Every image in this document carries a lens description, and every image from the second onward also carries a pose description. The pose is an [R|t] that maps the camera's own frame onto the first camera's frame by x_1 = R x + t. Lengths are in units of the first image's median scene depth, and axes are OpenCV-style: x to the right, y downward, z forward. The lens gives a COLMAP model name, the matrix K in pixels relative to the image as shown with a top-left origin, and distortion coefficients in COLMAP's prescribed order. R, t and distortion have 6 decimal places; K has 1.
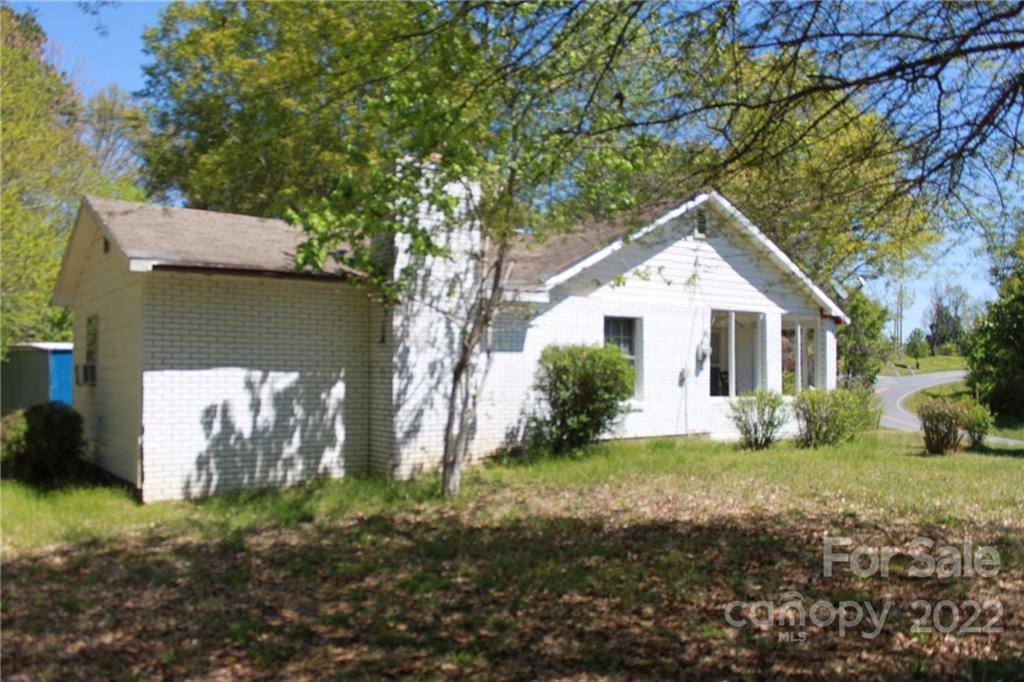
lens RADIAL K [[862.8, 0, 514.9], [0, 862.8, 340.4], [0, 0, 1]] dist [-0.166872, 0.149088]
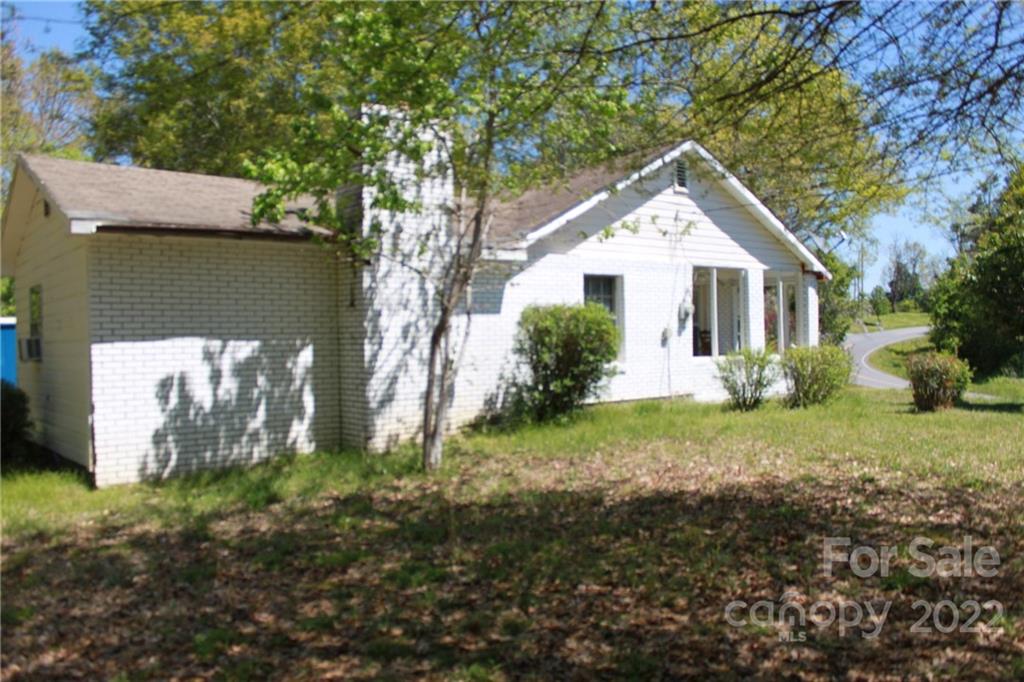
lens RADIAL K [[862.8, 0, 511.1], [0, 862.8, 343.0], [0, 0, 1]] dist [-0.166872, 0.149088]
pose [[0.998952, -0.023200, 0.039447, -0.021784], [0.021451, 0.998793, 0.044197, 0.005426], [-0.040425, -0.043304, 0.998244, 0.074029]]
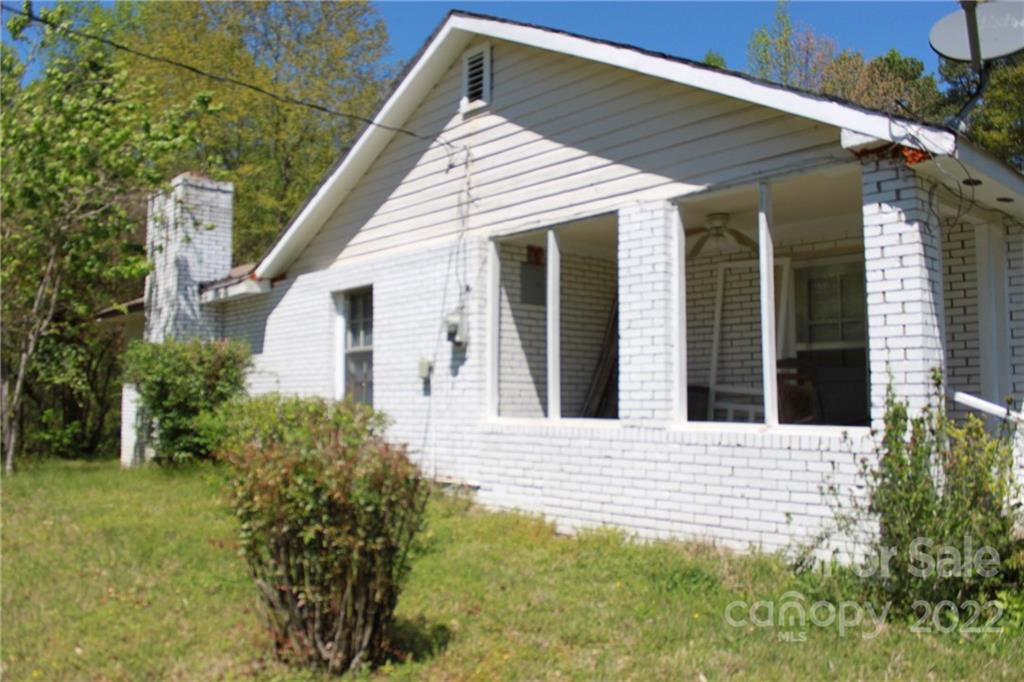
lens RADIAL K [[862.8, 0, 508.9], [0, 862.8, 346.4], [0, 0, 1]] dist [-0.166872, 0.149088]
pose [[0.084323, -0.056731, -0.994822, 1.150874], [0.051669, 0.997284, -0.052491, 0.083522], [0.995098, -0.046976, 0.087025, 1.529846]]
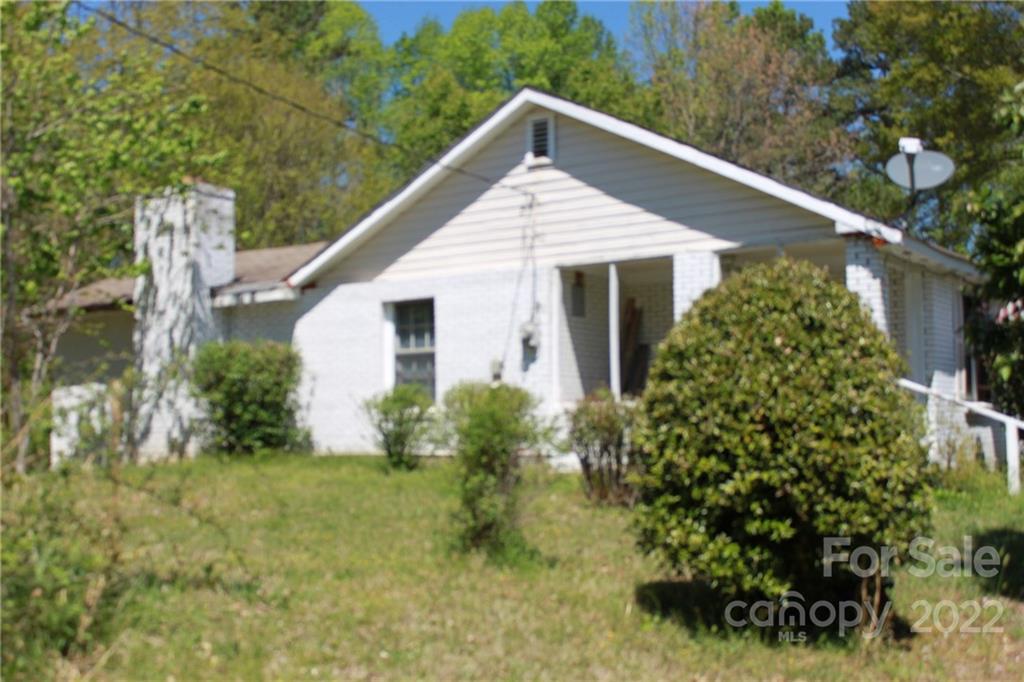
lens RADIAL K [[1207.0, 0, 510.2], [0, 1207.0, 340.6], [0, 0, 1]] dist [-0.073056, 0.000000]
pose [[0.308552, -0.067176, -0.948832, 1.728423], [0.056289, 0.997045, -0.052285, 0.103875], [0.949541, -0.037277, 0.311421, 1.073717]]
